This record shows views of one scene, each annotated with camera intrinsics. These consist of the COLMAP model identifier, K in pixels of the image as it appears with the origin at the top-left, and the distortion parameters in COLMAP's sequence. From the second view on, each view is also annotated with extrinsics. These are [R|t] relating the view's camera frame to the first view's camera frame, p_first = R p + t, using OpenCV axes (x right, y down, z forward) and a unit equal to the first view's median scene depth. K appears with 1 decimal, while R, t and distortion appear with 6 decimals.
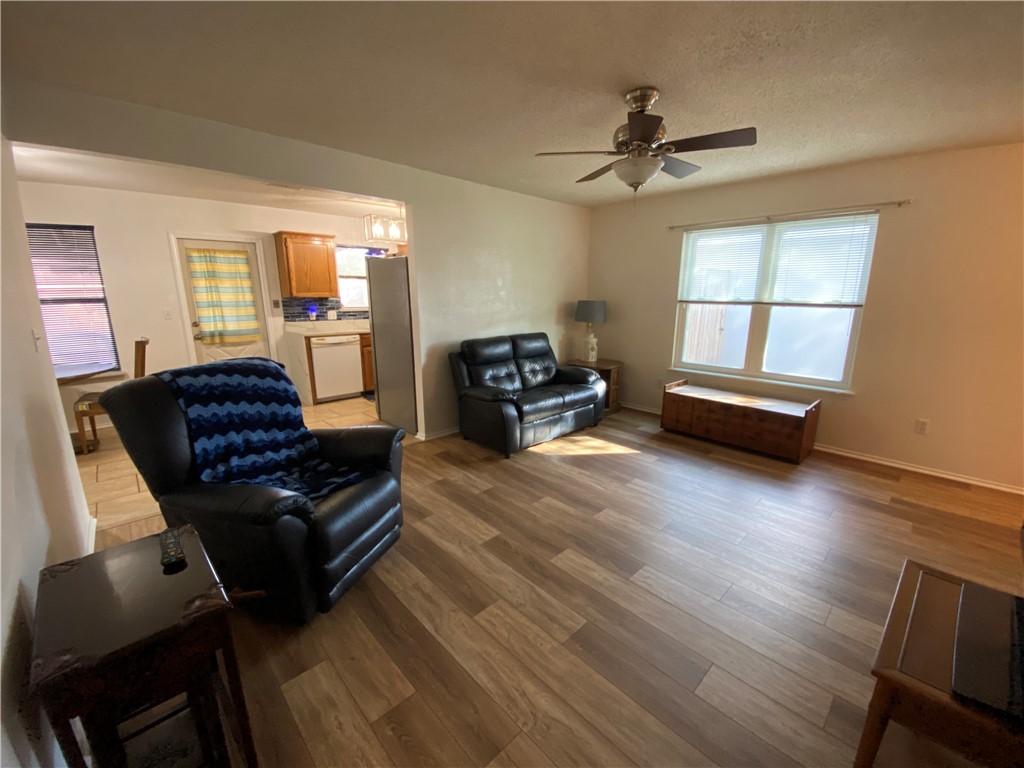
lens RADIAL K [[414.7, 0, 511.4], [0, 414.7, 386.5], [0, 0, 1]] dist [0.015676, -0.018820]
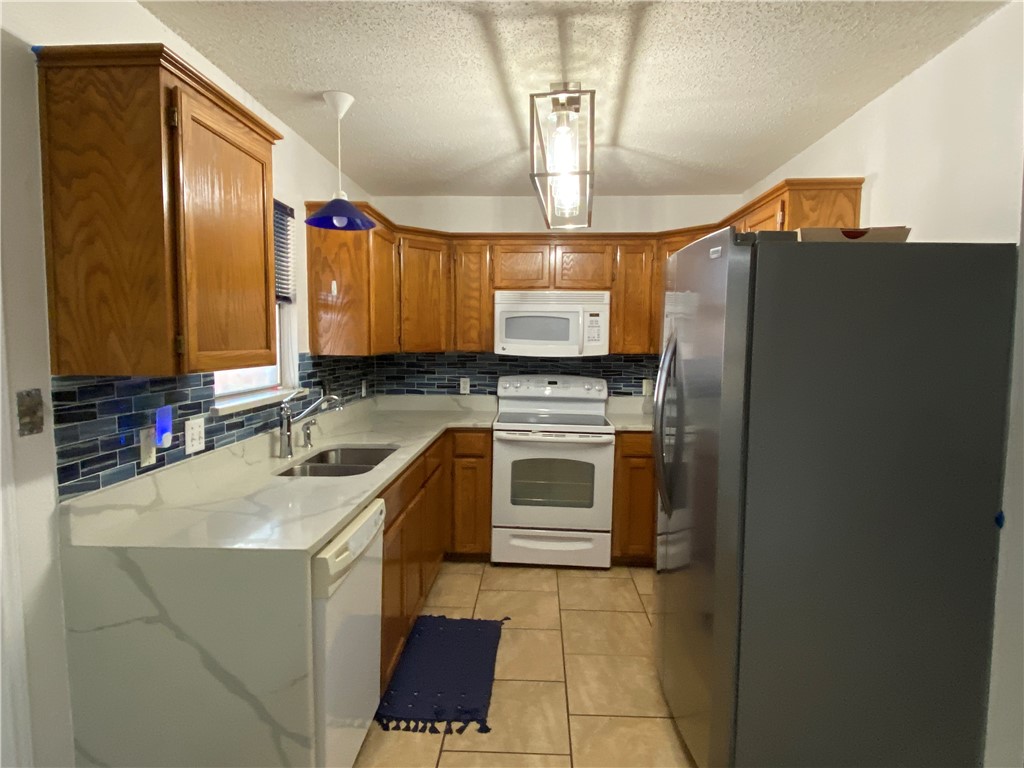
lens RADIAL K [[609.9, 0, 513.2], [0, 609.9, 385.2], [0, 0, 1]] dist [0.084856, -0.099061]
pose [[0.720544, -0.047444, 0.691784, -0.659496], [0.142675, 0.986454, -0.080953, -0.172477], [-0.678573, 0.157031, 0.717552, 0.718075]]
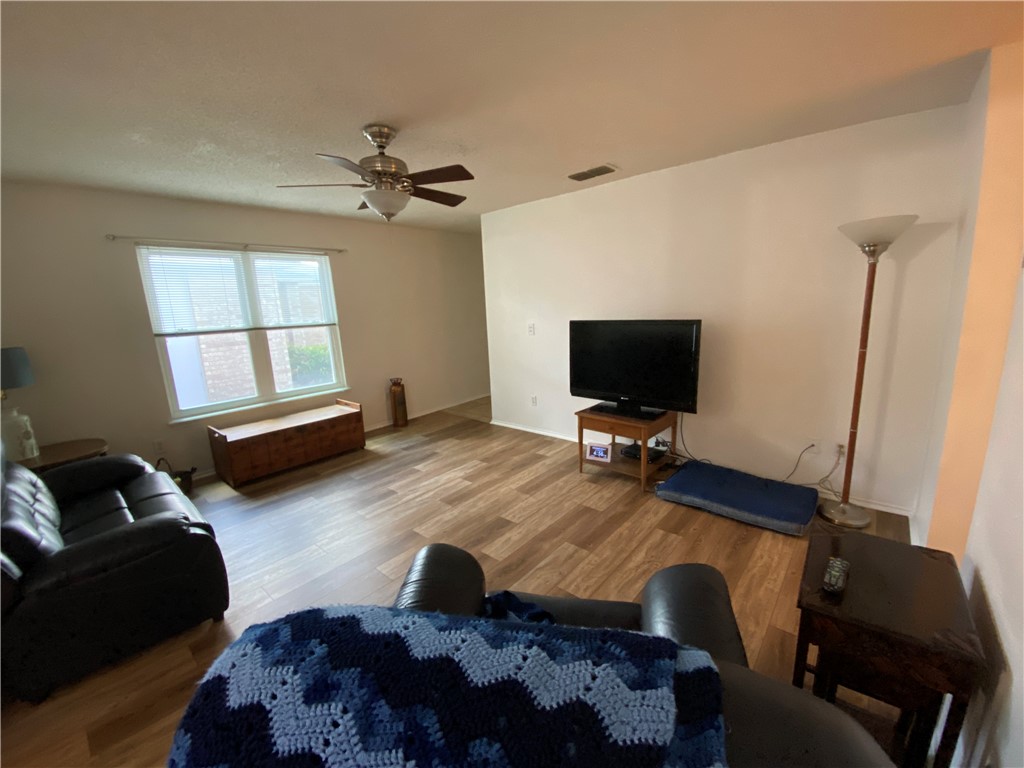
lens RADIAL K [[411.2, 0, 511.0], [0, 411.2, 385.7], [0, 0, 1]] dist [0.045000, -0.042052]
pose [[-0.094628, -0.195380, 0.976152, -0.392707], [0.263531, 0.940655, 0.213822, -0.102789], [-0.959999, 0.277479, -0.037524, 0.403275]]
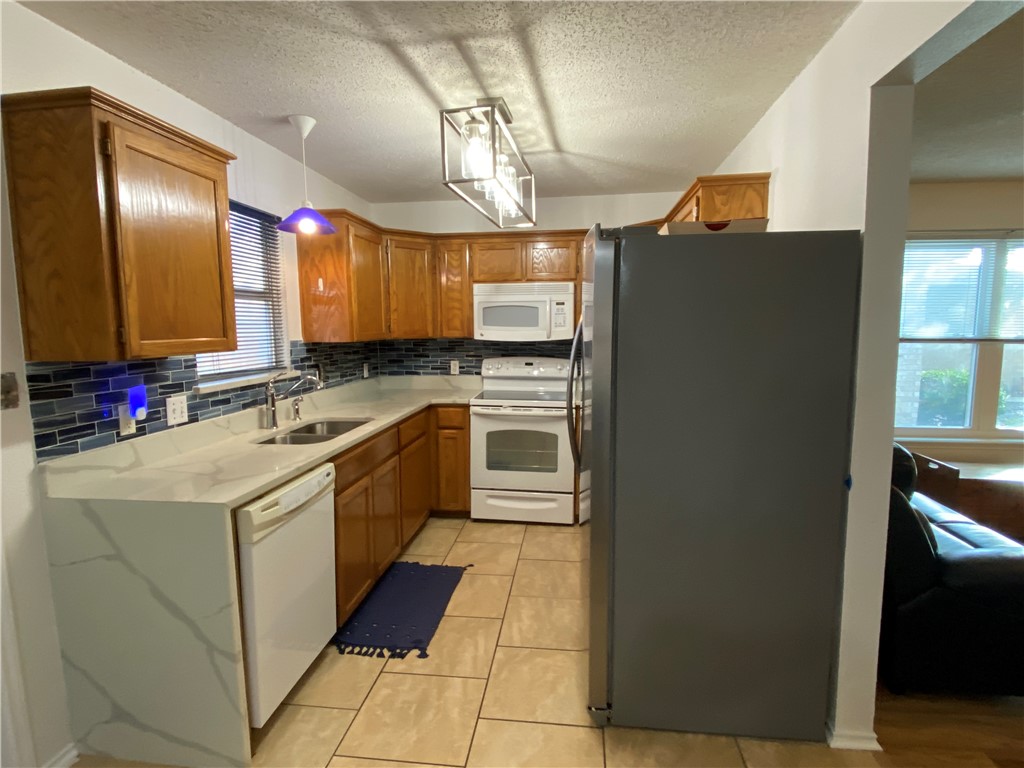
lens RADIAL K [[537.6, 0, 511.7], [0, 537.6, 385.4], [0, 0, 1]] dist [0.062479, -0.058402]
pose [[0.773469, -0.077077, 0.629131, -0.589996], [0.146073, 0.987537, -0.058600, -0.156301], [-0.616773, 0.137224, 0.775088, 0.647721]]
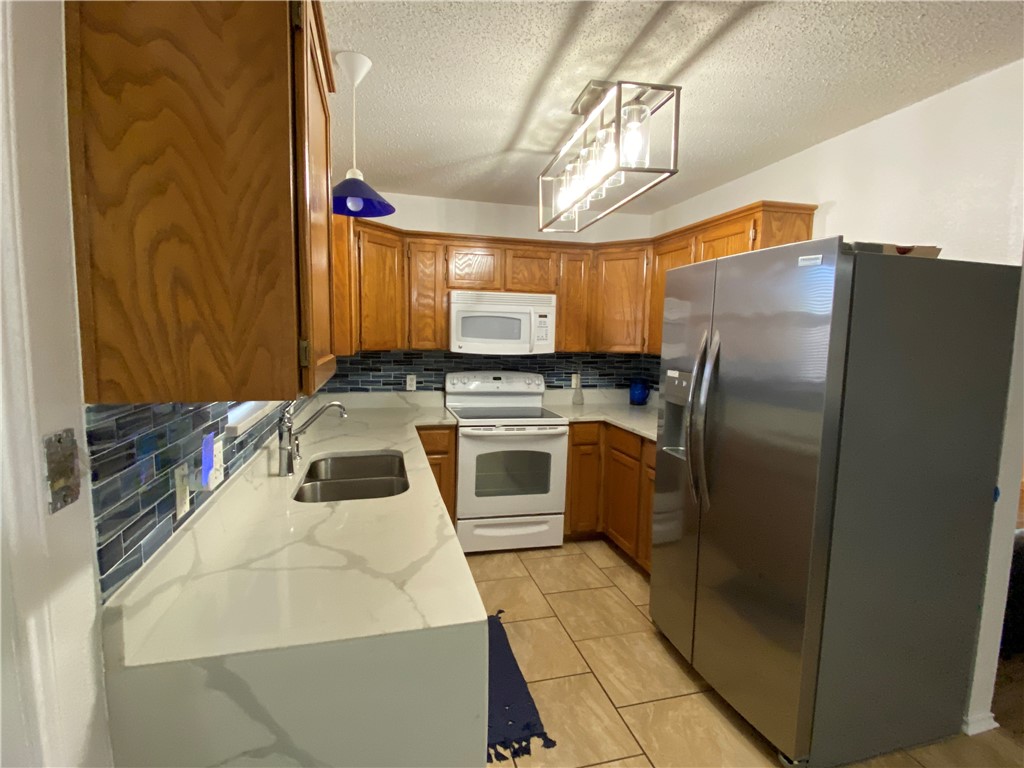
lens RADIAL K [[508.4, 0, 511.1], [0, 508.4, 386.7], [0, 0, 1]] dist [0.042574, -0.037013]
pose [[0.483122, -0.079377, 0.871947, -0.685751], [0.173119, 0.984881, -0.006262, -0.217897], [-0.858267, 0.153976, 0.489560, 0.909491]]
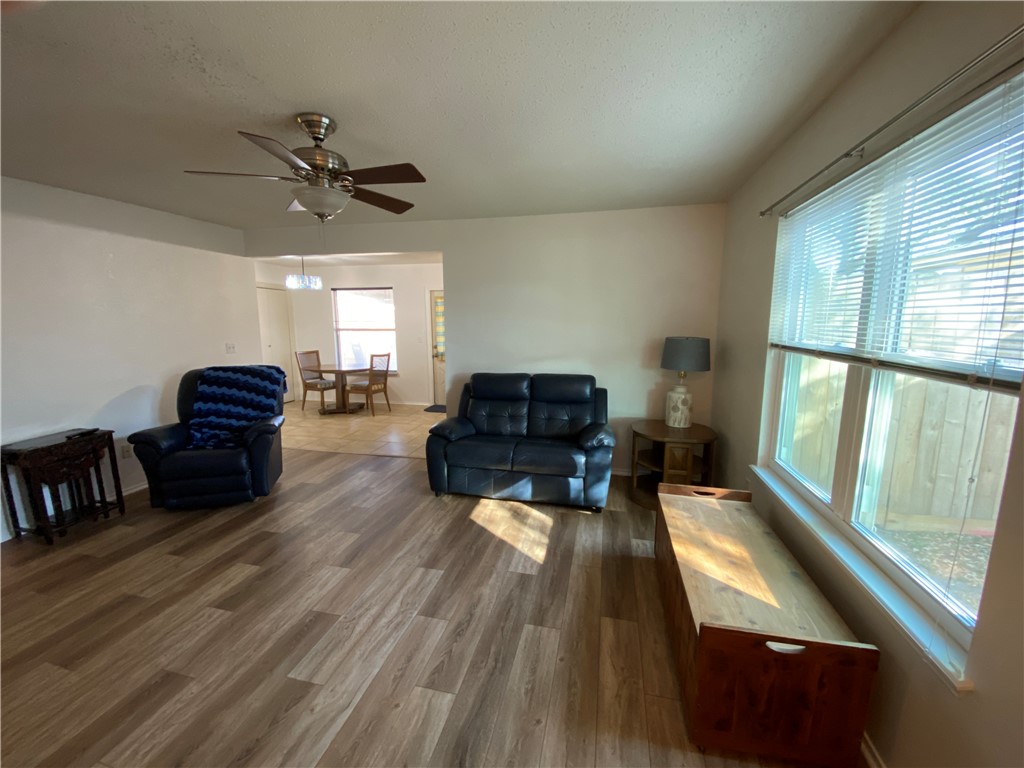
lens RADIAL K [[414.7, 0, 511.4], [0, 414.7, 386.5], [0, 0, 1]] dist [0.015676, -0.018820]
pose [[0.549071, 0.123595, -0.826587, 0.626604], [-0.181109, 0.983101, 0.026694, -0.099533], [0.815917, 0.135045, 0.562176, 0.410246]]
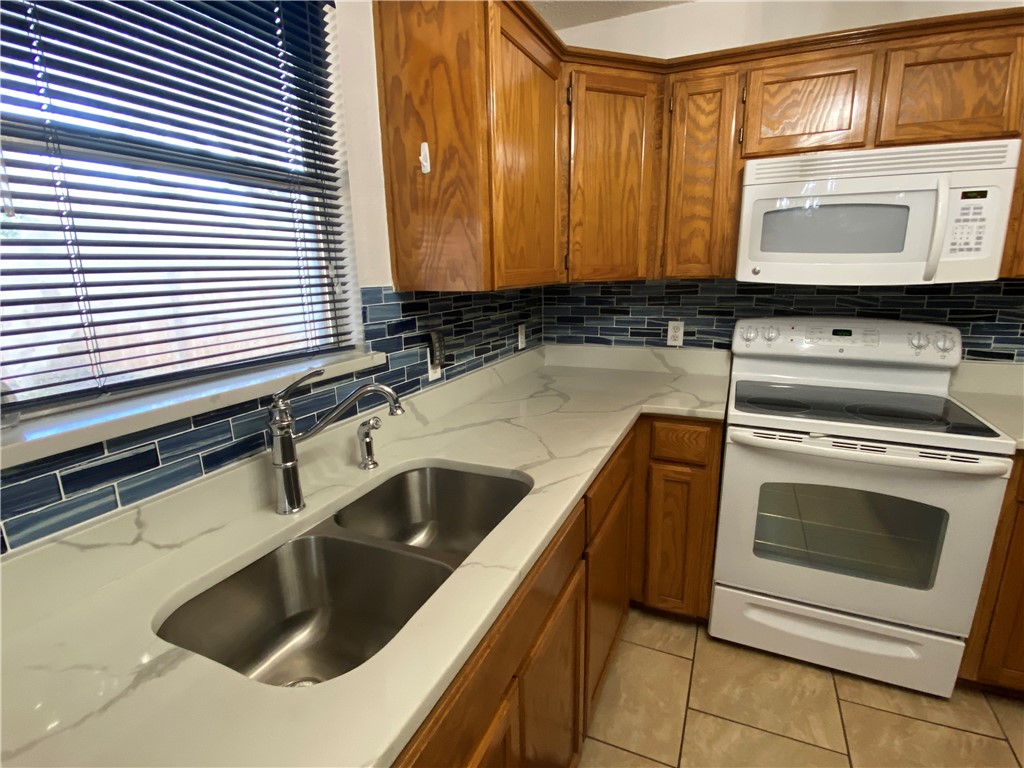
lens RADIAL K [[508.4, 0, 511.1], [0, 508.4, 386.7], [0, 0, 1]] dist [0.042574, -0.037013]
pose [[0.924929, -0.101508, 0.366338, -0.411171], [0.099383, 0.994742, 0.024709, -0.232241], [-0.366920, 0.013554, 0.930154, 1.024293]]
